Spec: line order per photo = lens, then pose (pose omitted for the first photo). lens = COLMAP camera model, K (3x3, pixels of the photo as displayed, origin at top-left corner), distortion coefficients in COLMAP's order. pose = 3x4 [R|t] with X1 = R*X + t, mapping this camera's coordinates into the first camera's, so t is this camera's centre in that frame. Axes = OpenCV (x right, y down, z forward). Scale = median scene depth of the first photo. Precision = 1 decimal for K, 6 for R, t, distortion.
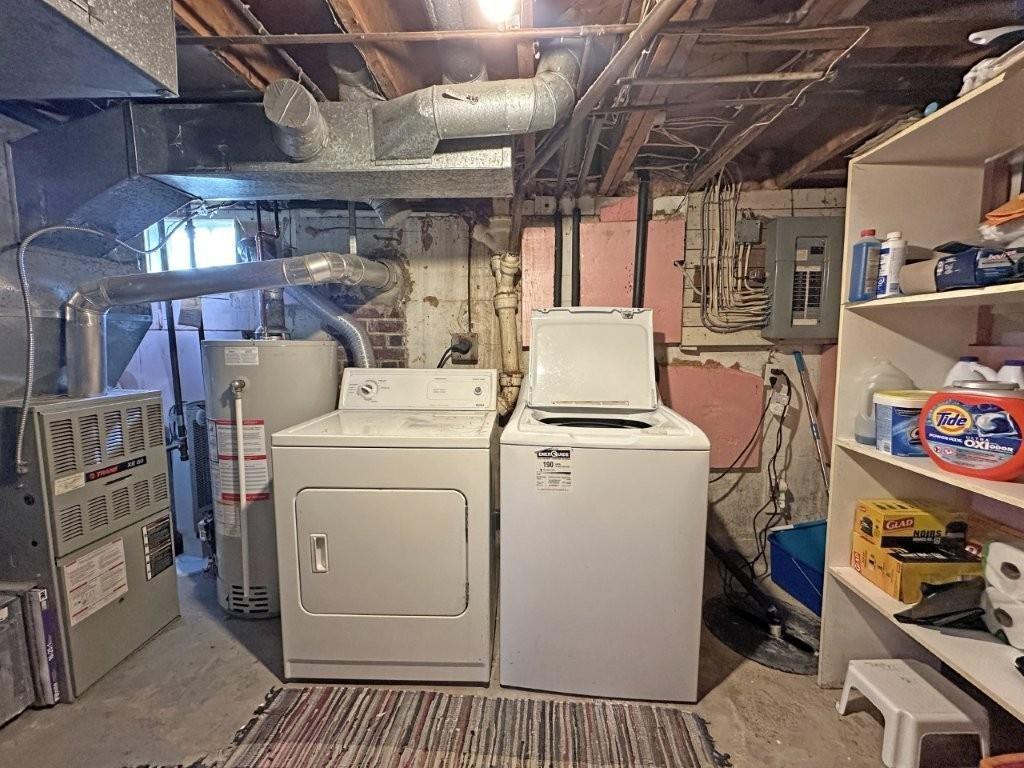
lens RADIAL K [[408.3, 0, 512.8], [0, 408.3, 382.6], [0, 0, 1]] dist [-0.002999, 0.000038]
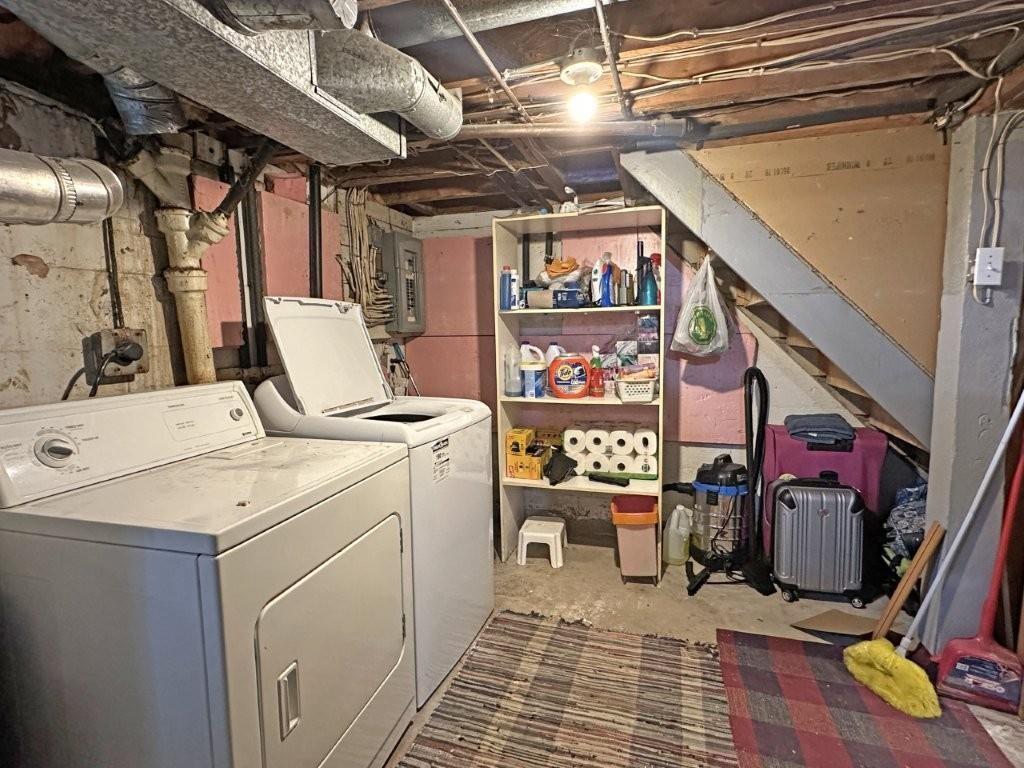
lens RADIAL K [[508.6, 0, 512.0], [0, 508.6, 384.0], [0, 0, 1]] dist [-0.000690, 0.000014]
pose [[0.252472, -0.107065, 0.961663, -1.105197], [0.110692, 0.990531, 0.081219, -0.067206], [-0.961252, 0.085943, 0.261933, 0.470971]]
